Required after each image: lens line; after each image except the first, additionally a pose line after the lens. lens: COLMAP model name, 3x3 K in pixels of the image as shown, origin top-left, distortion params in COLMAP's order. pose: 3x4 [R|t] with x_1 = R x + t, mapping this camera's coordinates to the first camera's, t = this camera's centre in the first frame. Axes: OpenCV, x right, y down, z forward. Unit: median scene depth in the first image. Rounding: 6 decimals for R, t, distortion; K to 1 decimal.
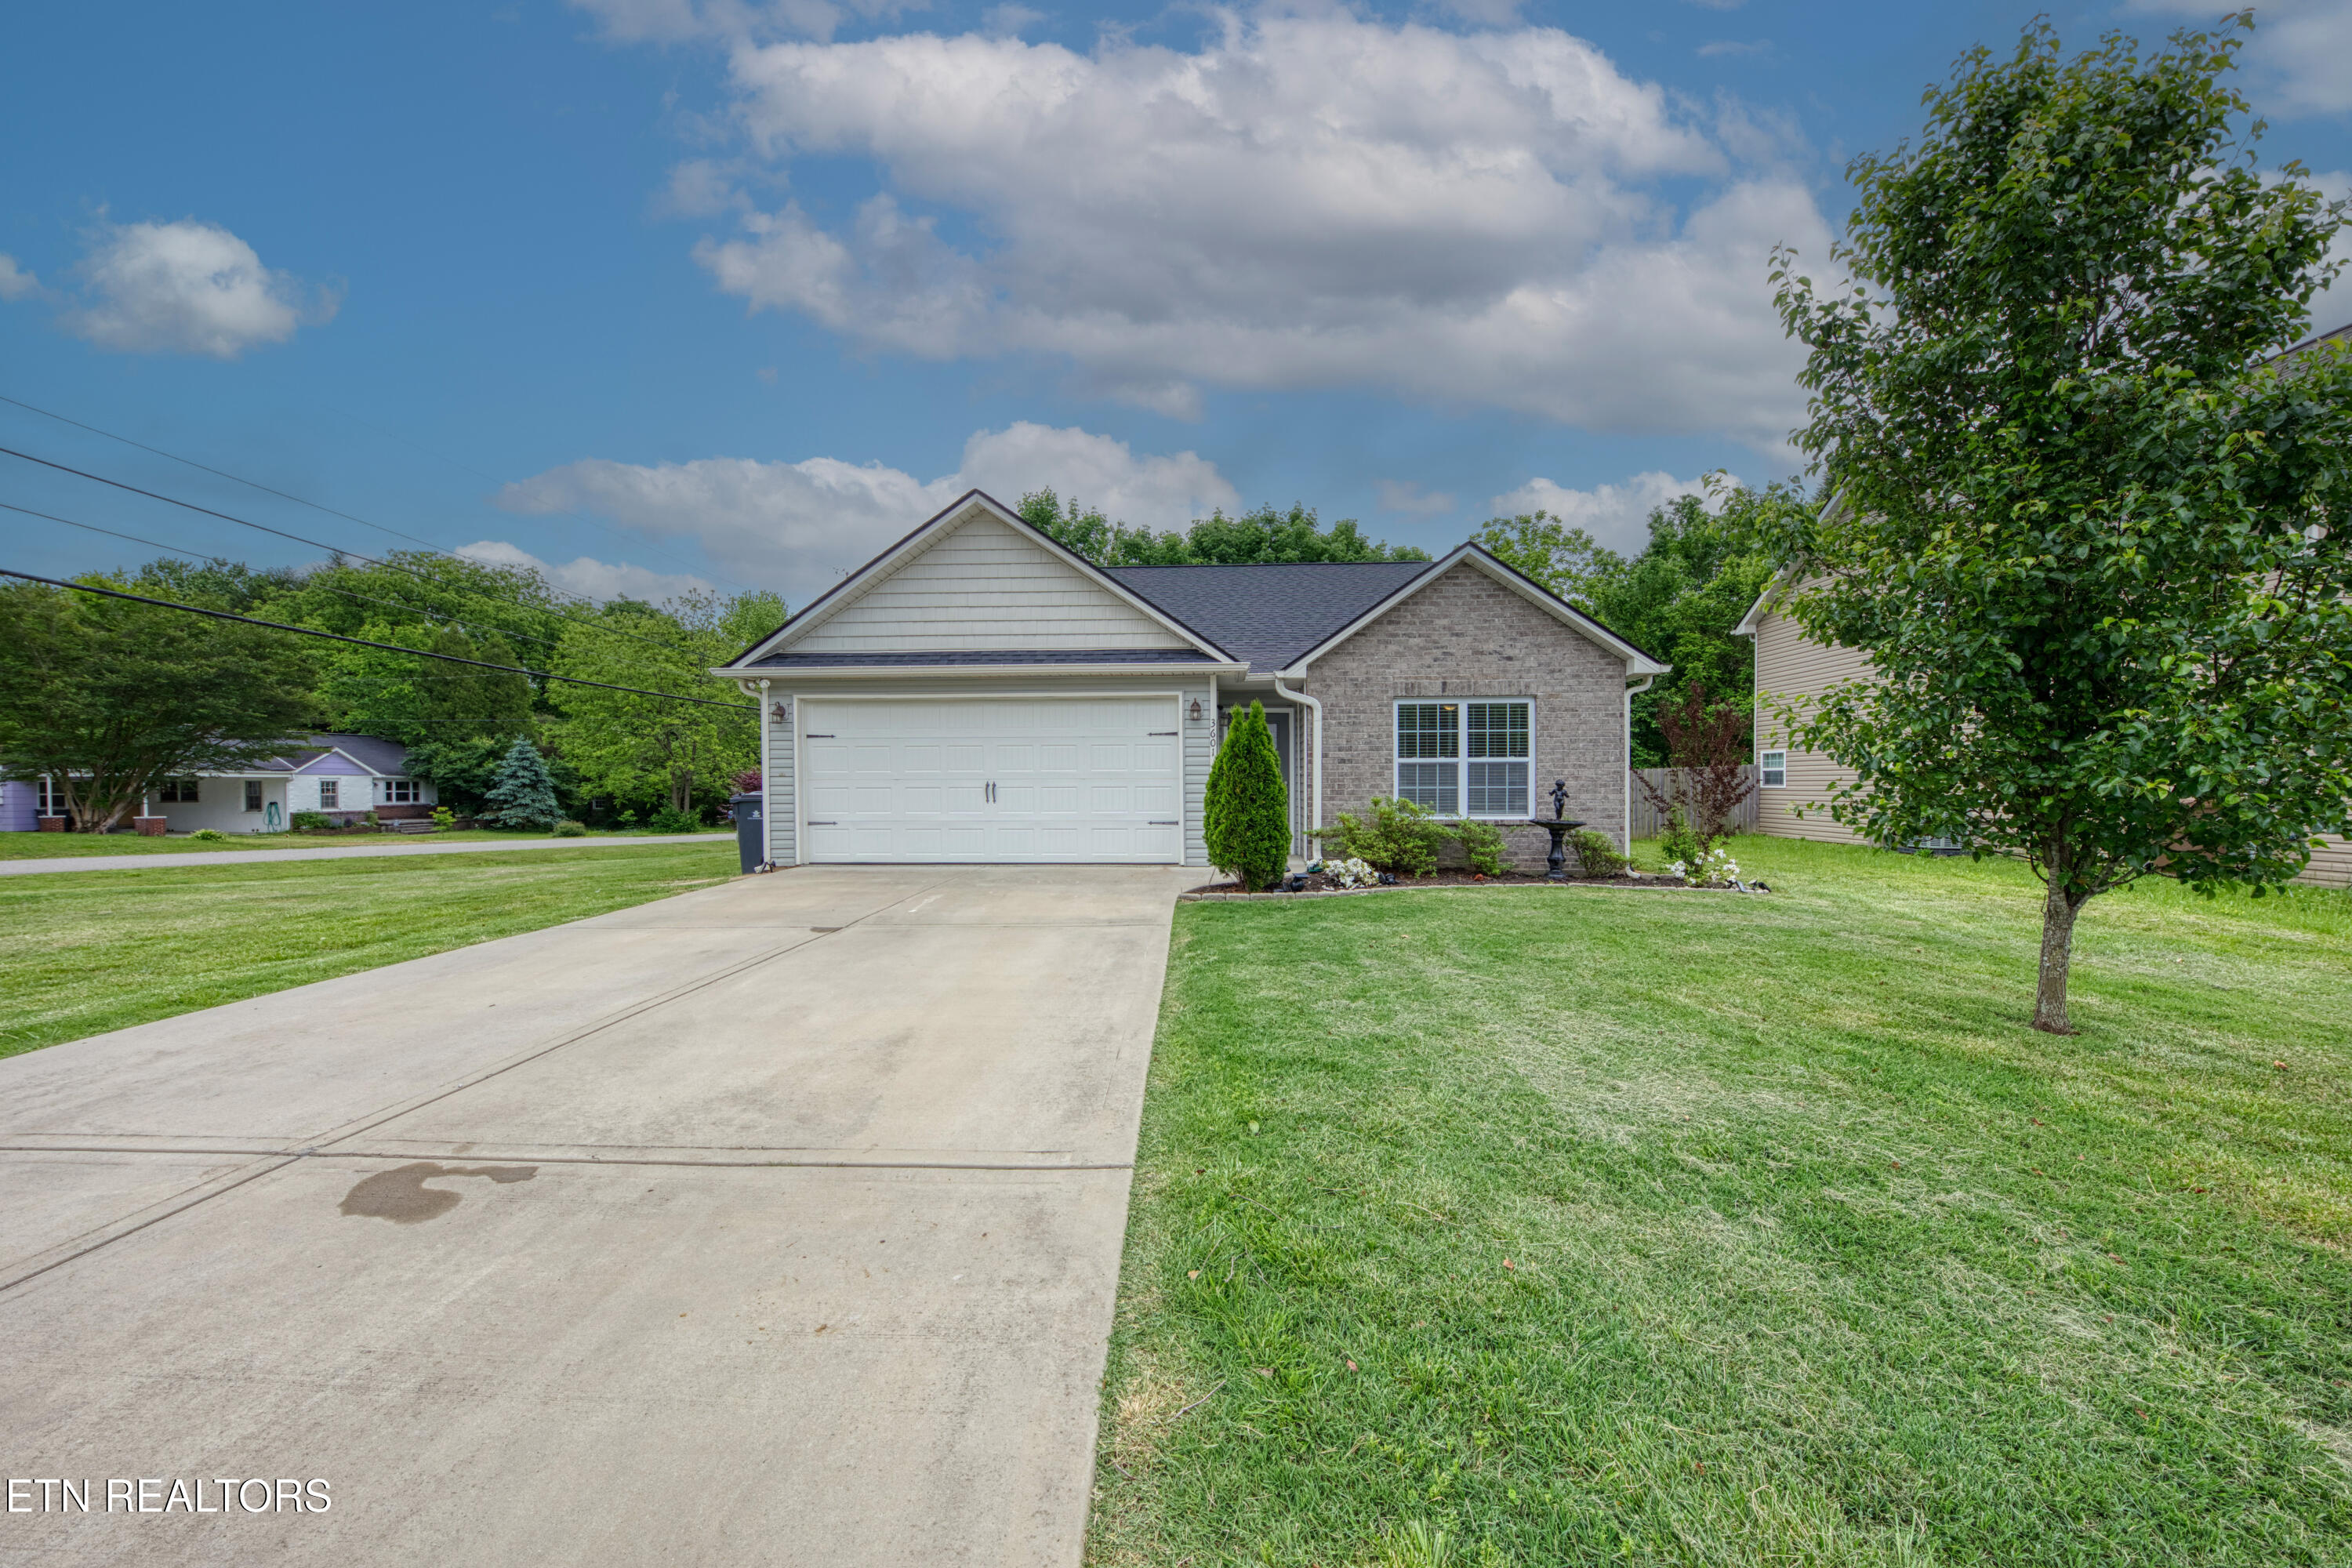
lens RADIAL K [[822.5, 0, 1186.7], [0, 822.5, 787.3], [0, 0, 1]] dist [0.005734, -0.003999]
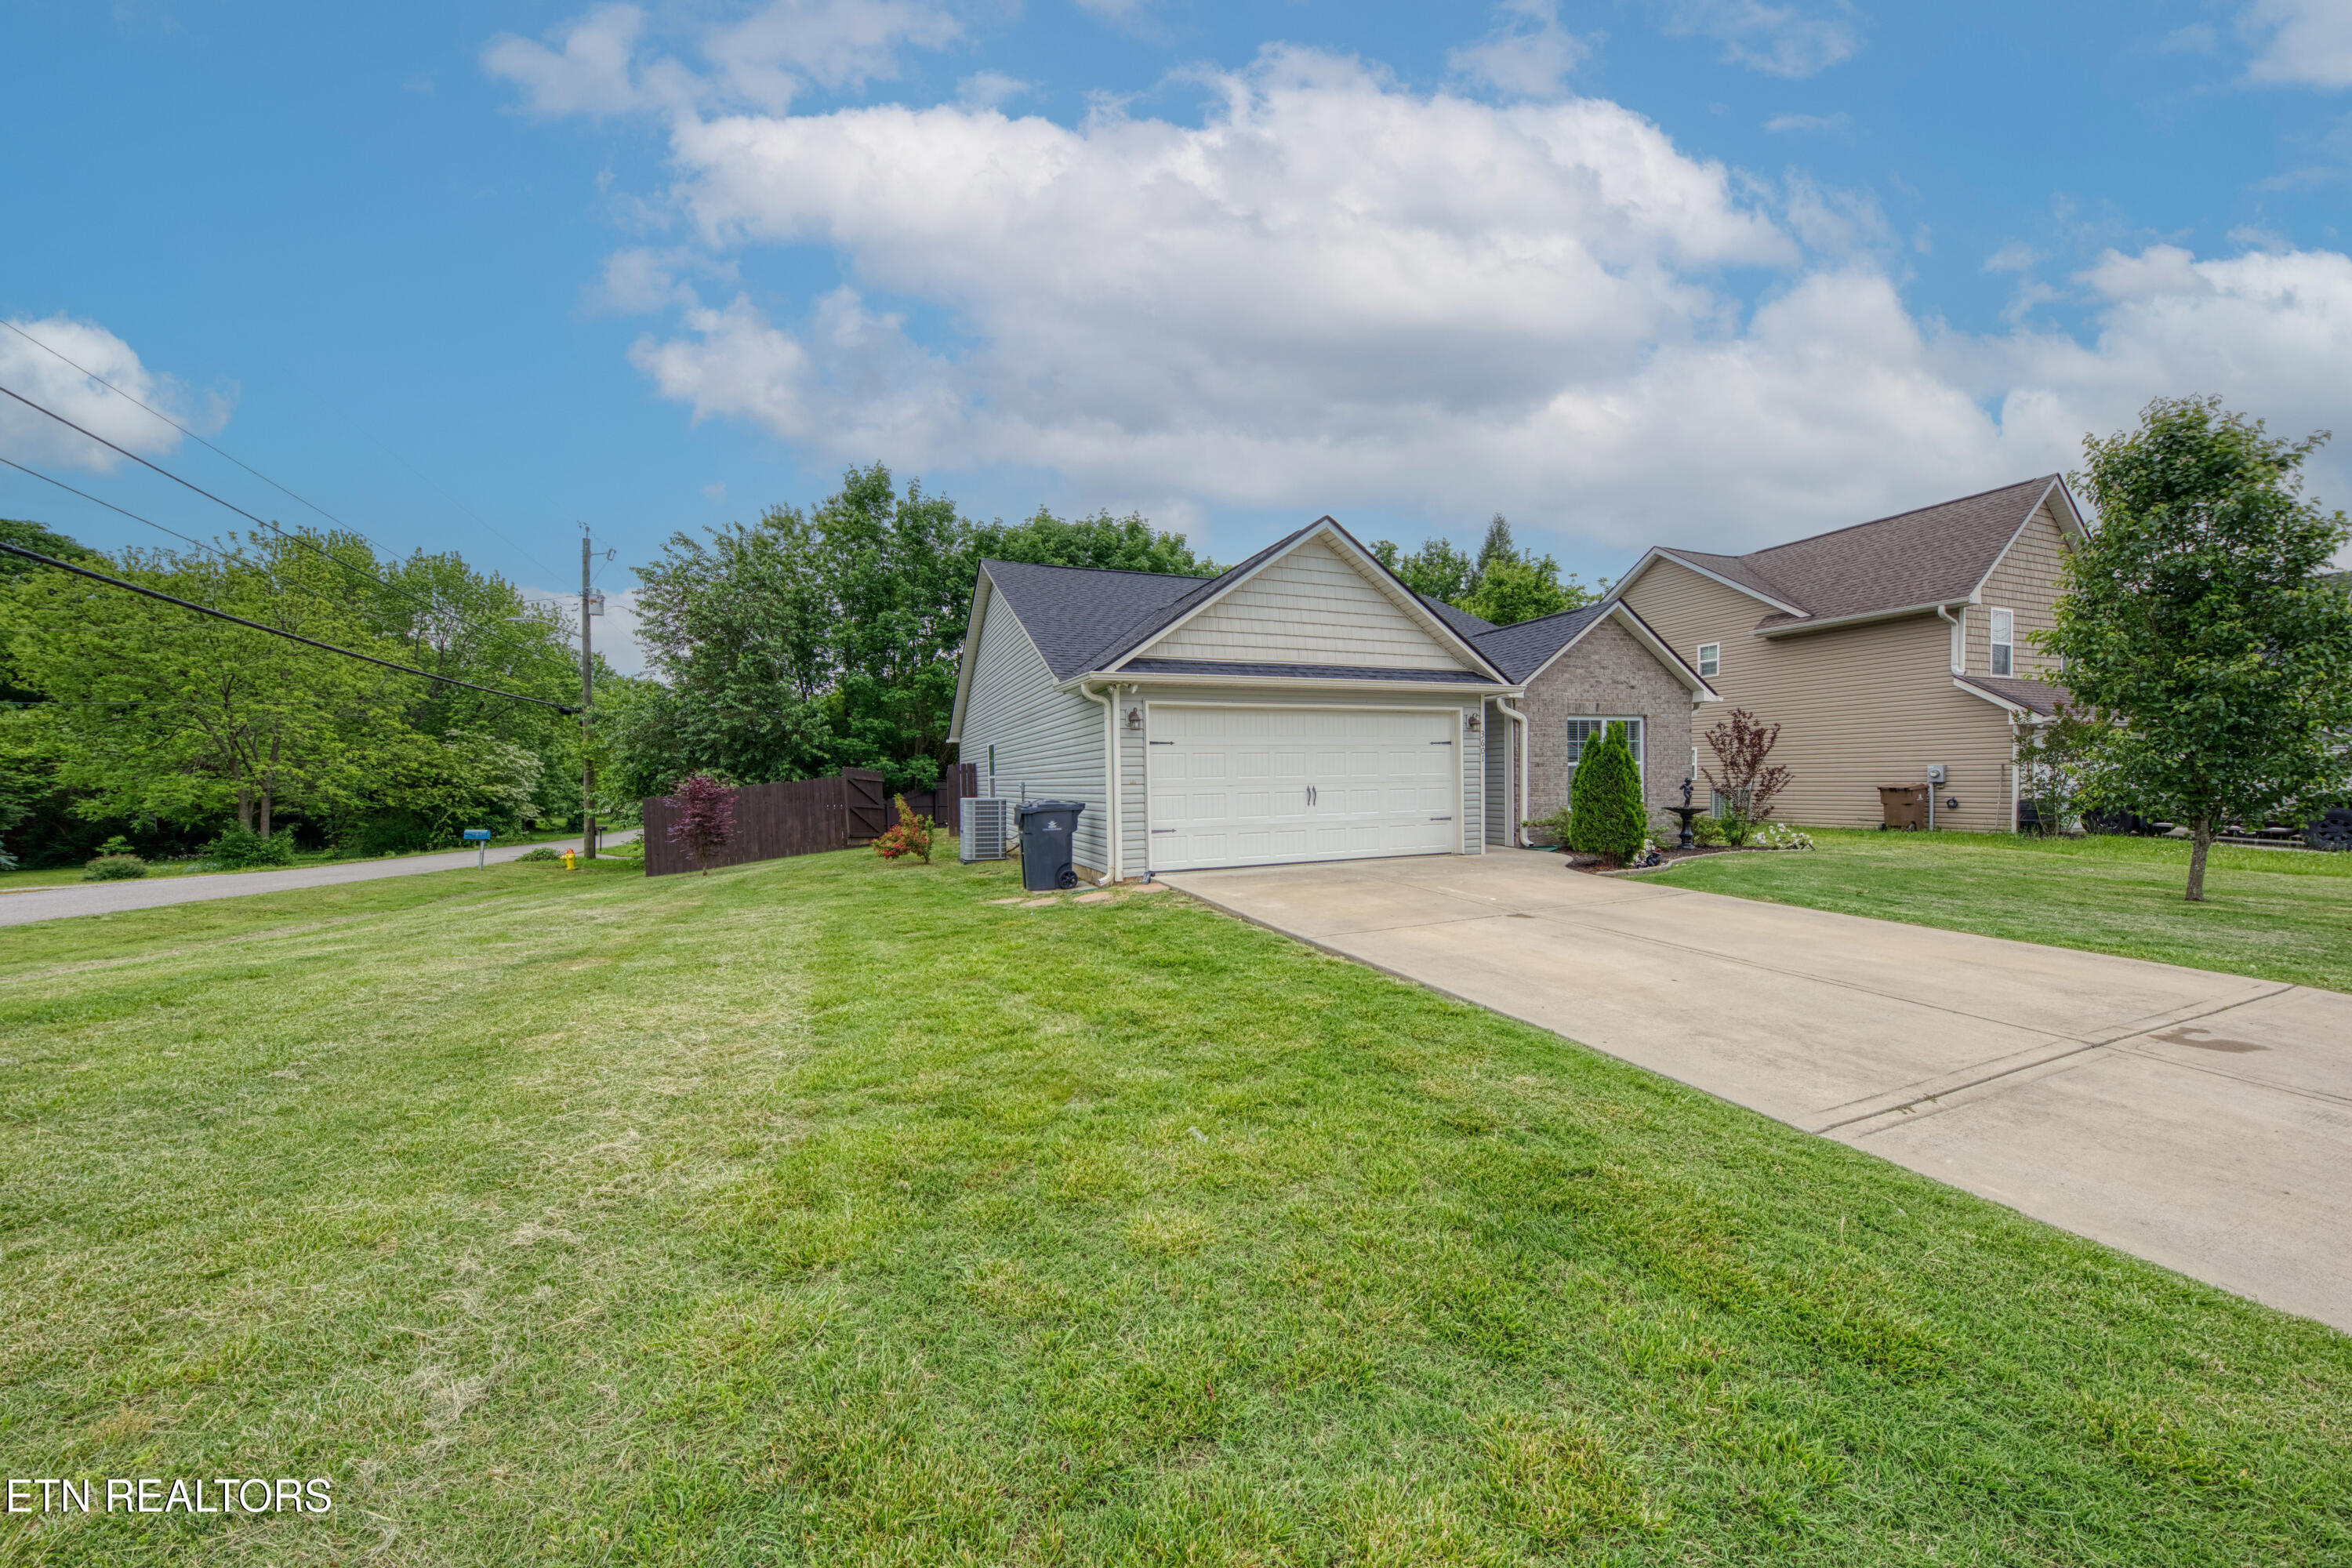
lens RADIAL K [[822.5, 0, 1179.7], [0, 822.5, 796.8], [0, 0, 1]] dist [0.005734, -0.003999]
pose [[0.908622, -0.022285, 0.417025, -0.936924], [0.016349, 0.999708, 0.017800, -0.016607], [-0.417300, -0.009356, 0.908721, 0.102097]]
